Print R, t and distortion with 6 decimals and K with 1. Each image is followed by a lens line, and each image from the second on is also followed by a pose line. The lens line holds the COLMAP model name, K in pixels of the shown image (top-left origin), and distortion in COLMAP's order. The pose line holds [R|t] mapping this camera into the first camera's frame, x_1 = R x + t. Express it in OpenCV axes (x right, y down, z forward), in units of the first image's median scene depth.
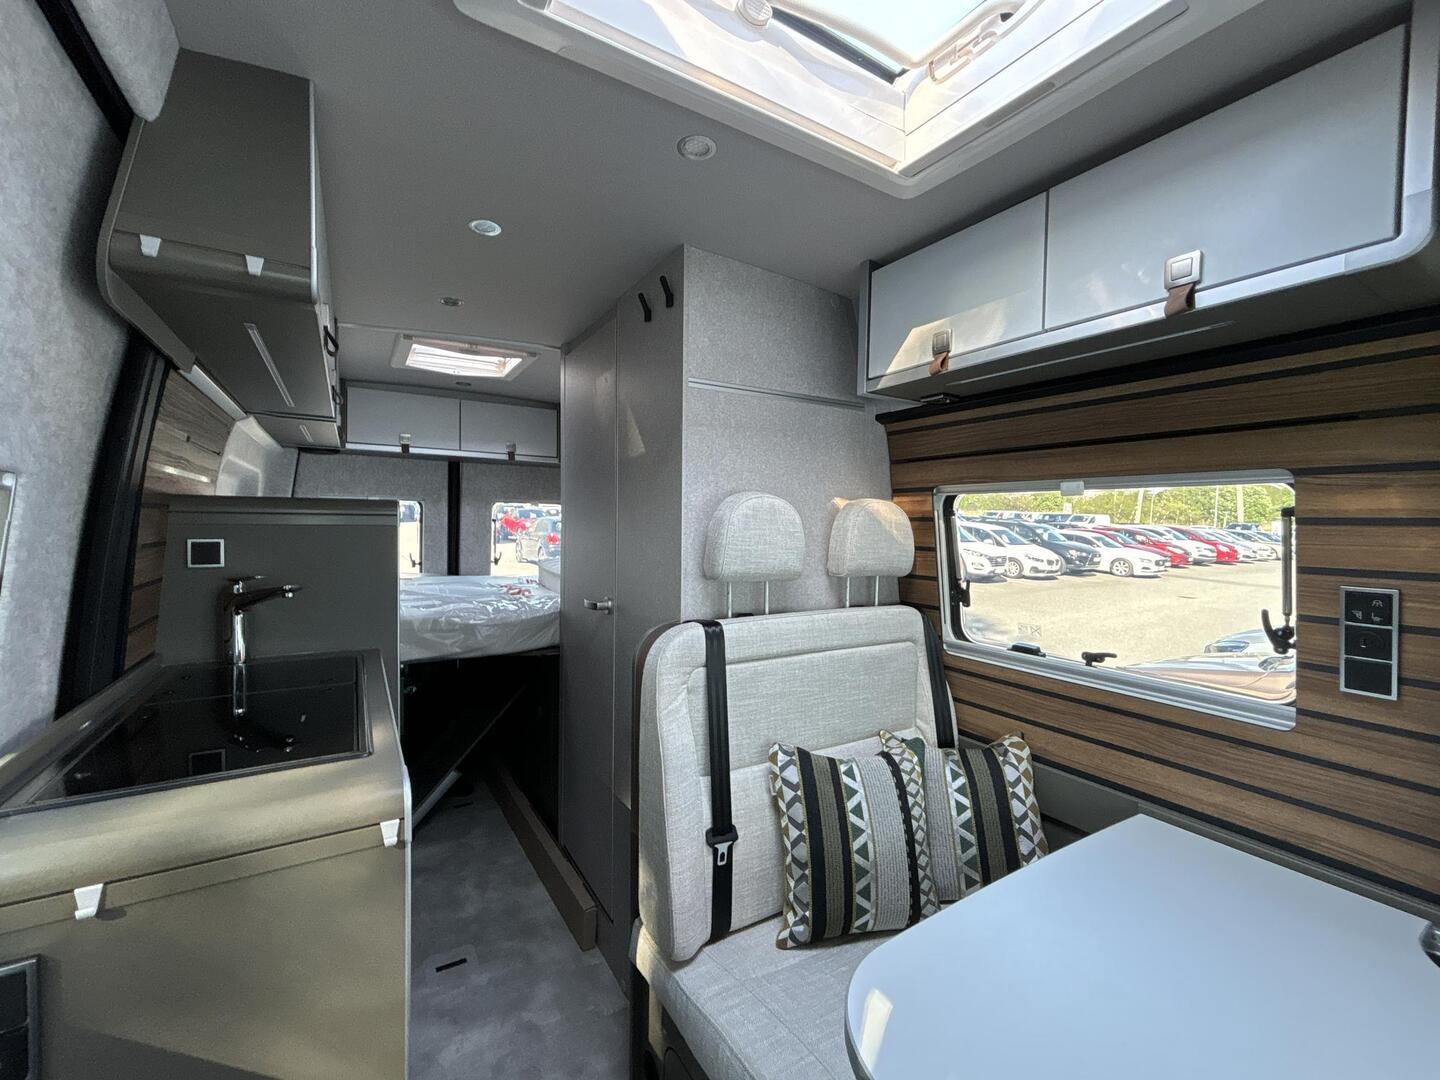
lens RADIAL K [[590.2, 0, 711.0], [0, 590.2, 540.0], [0, 0, 1]] dist [0.001274, -0.008668]
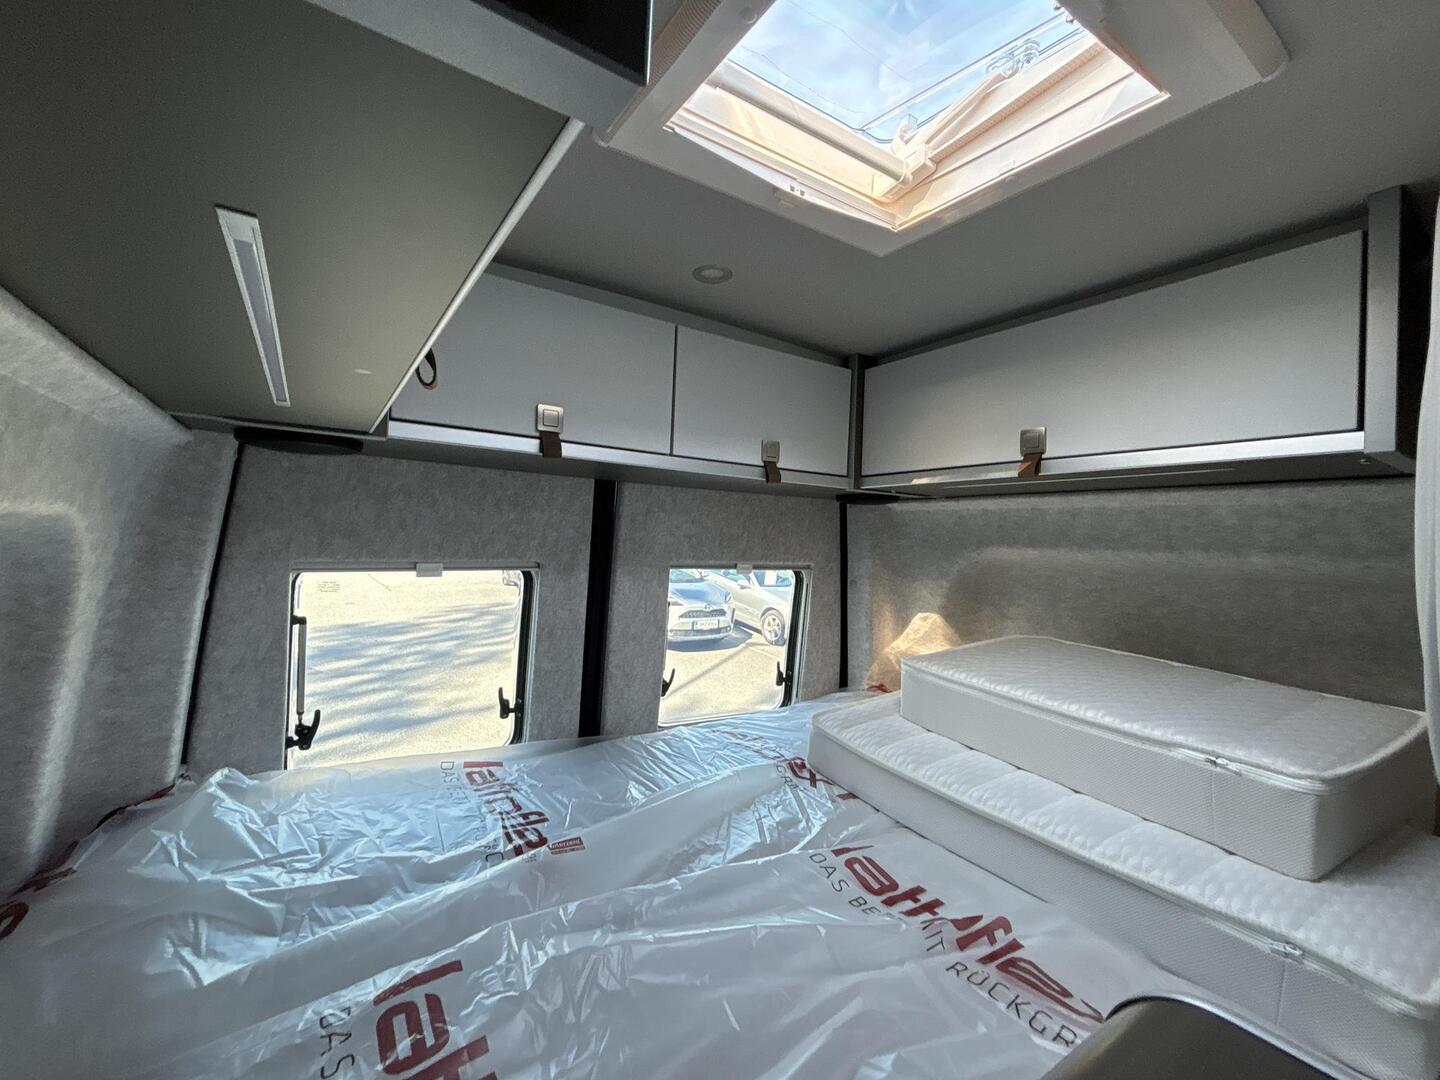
lens RADIAL K [[614.1, 0, 720.0], [0, 614.1, 540.0], [0, 0, 1]] dist [0.000310, -0.010000]
pose [[0.999004, 0.025658, 0.036497, -0.674975], [-0.024761, 0.999385, -0.024834, -0.144068], [-0.037112, 0.023906, 0.999025, 0.994443]]
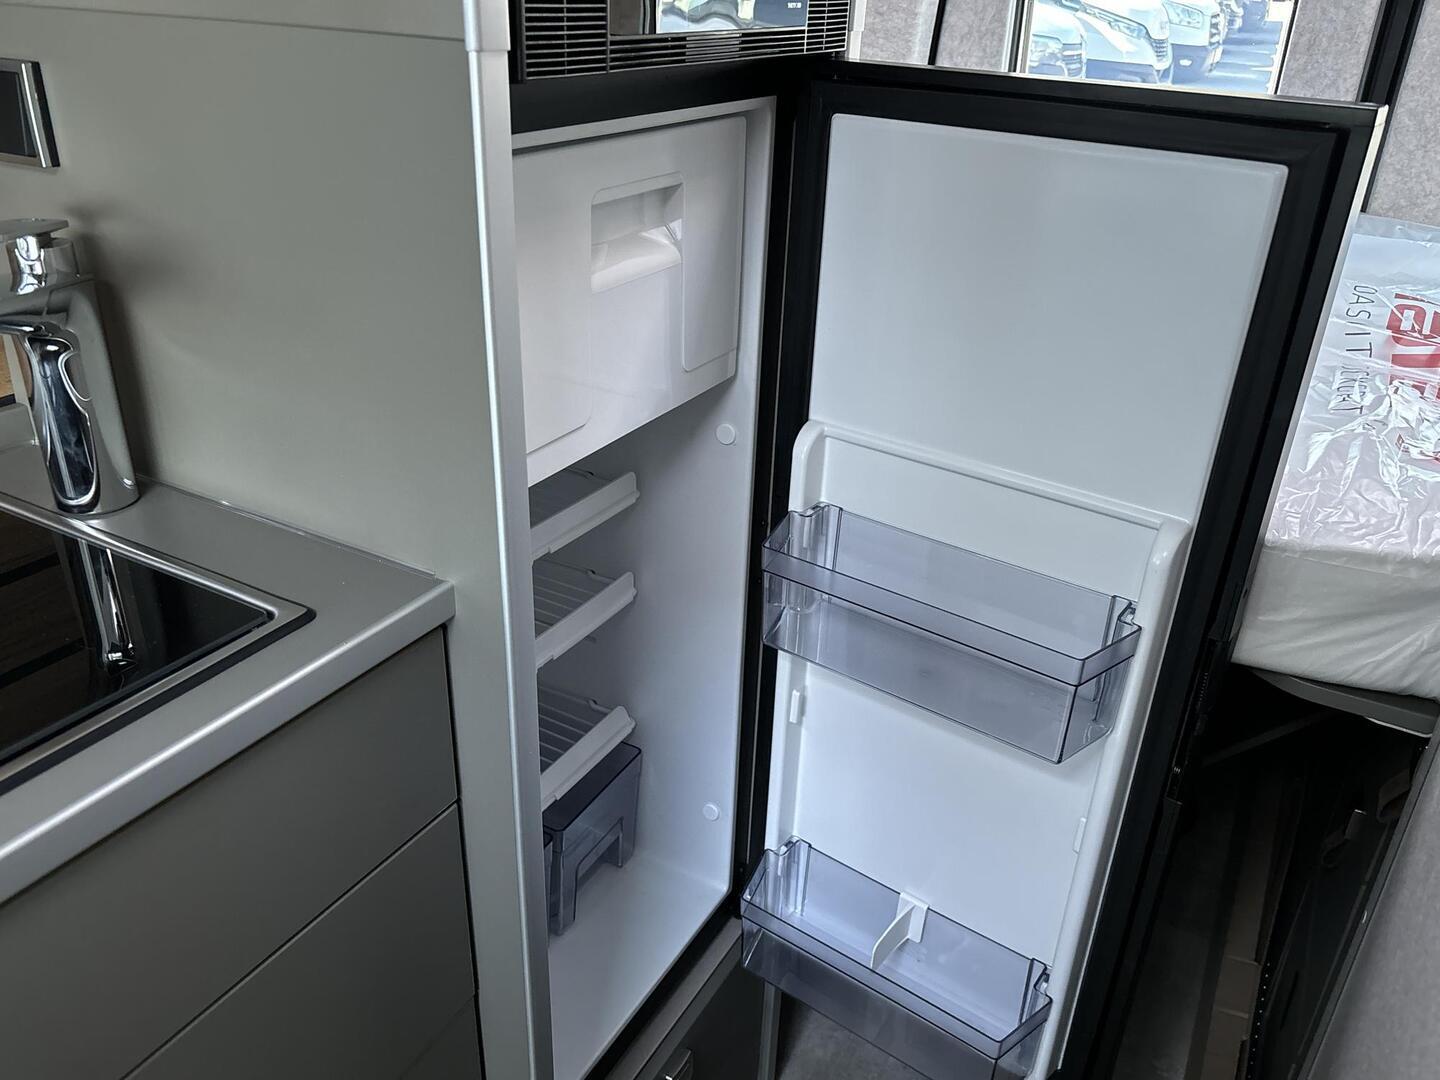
lens RADIAL K [[1097.8, 0, 710.8], [0, 1097.8, 538.8], [0, 0, 1]] dist [0.045363, -0.051077]
pose [[0.495516, 0.395561, -0.773302, -0.142230], [-0.057103, 0.903195, 0.425414, -0.024418], [0.866720, -0.166641, 0.470135, 0.743513]]
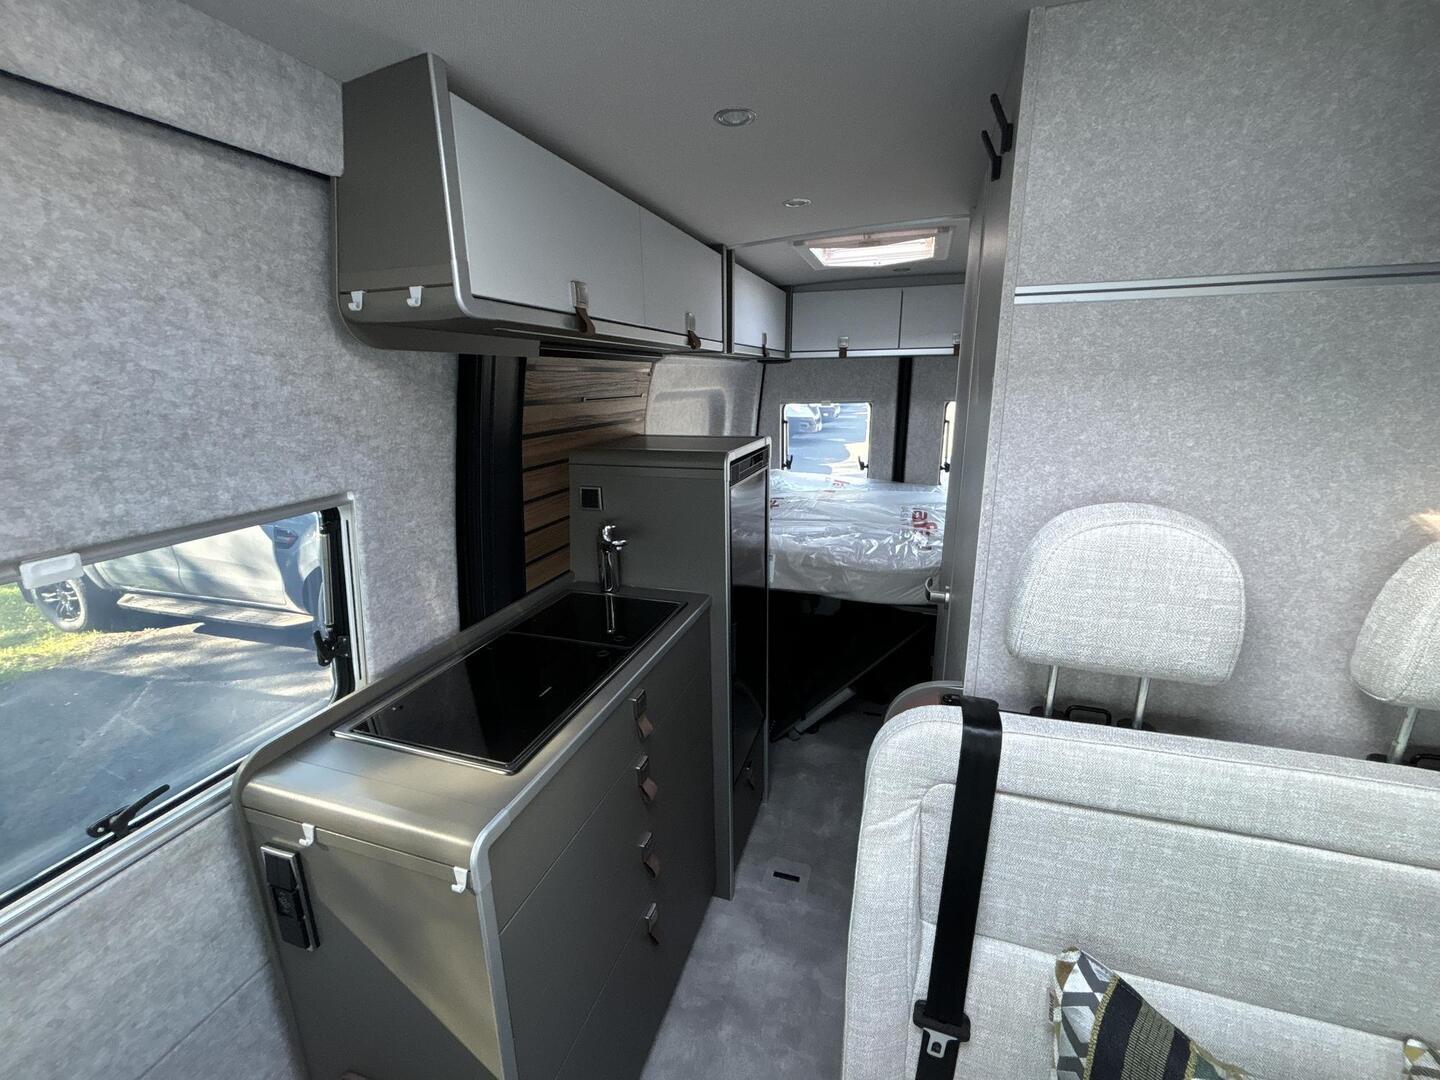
lens RADIAL K [[590.2, 0, 711.0], [0, 590.2, 540.0], [0, 0, 1]] dist [0.001274, -0.008668]
pose [[0.653995, 0.170874, -0.736948, 0.157646], [0.003040, 0.973555, 0.228434, -0.123467], [0.756493, -0.151635, 0.636181, 0.286246]]
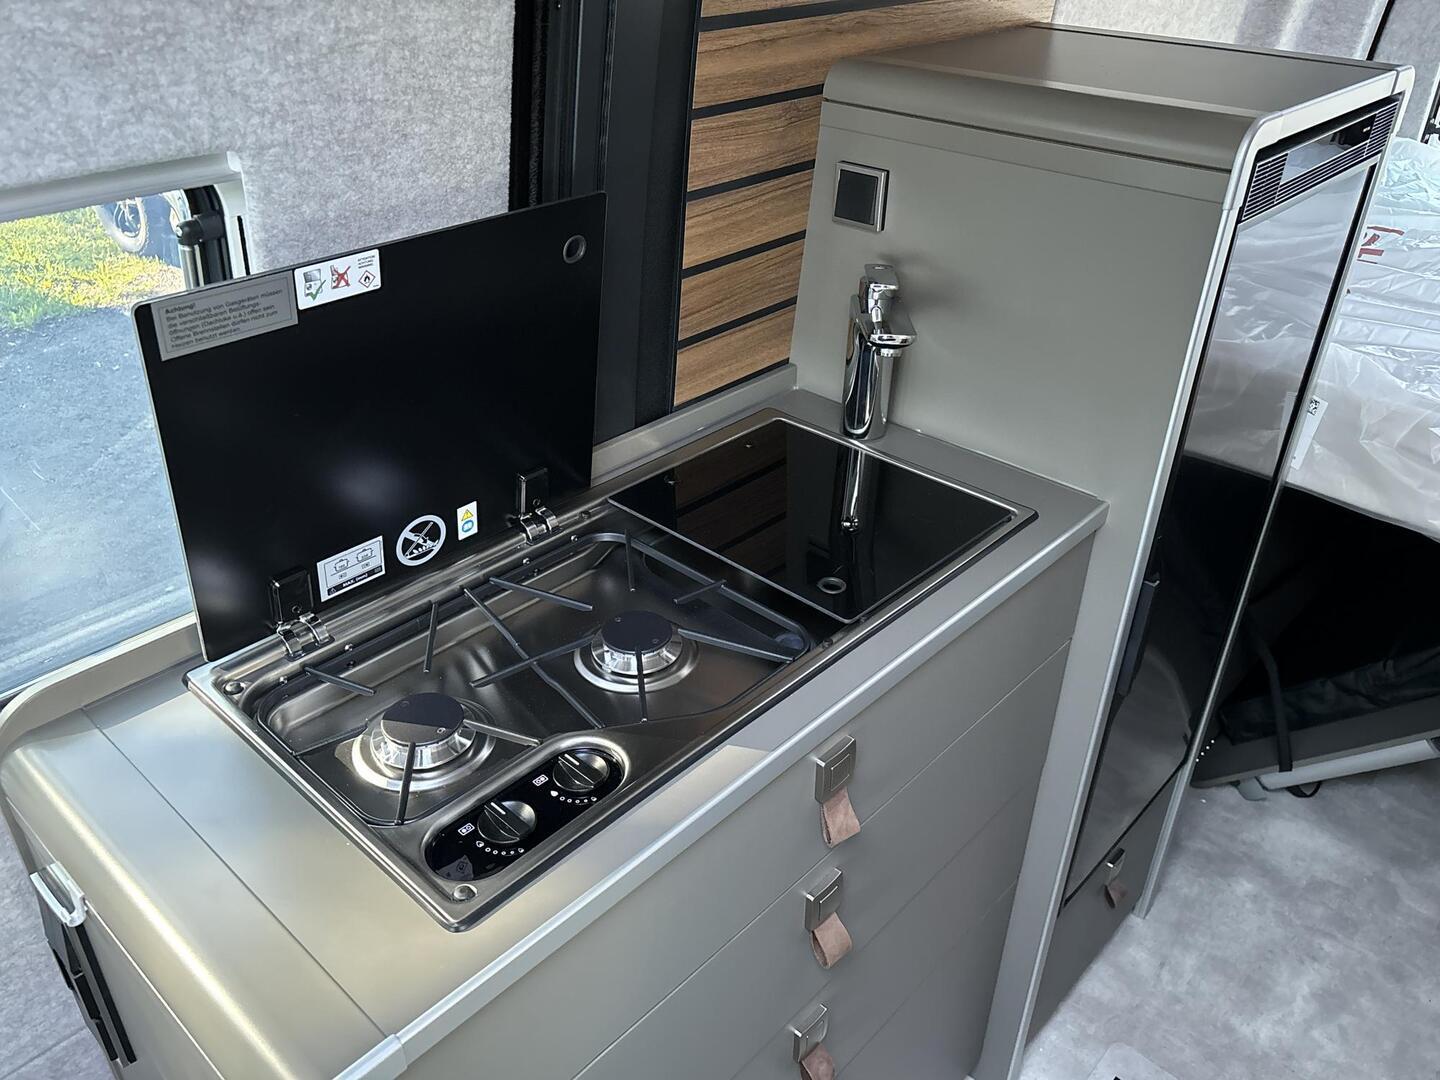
lens RADIAL K [[1097.8, 0, 710.8], [0, 1097.8, 538.8], [0, 0, 1]] dist [0.045363, -0.051077]
pose [[0.281477, 0.490941, -0.824468, -0.004746], [-0.037284, 0.864154, 0.501844, -0.135328], [0.958843, -0.110518, 0.261543, 0.445125]]
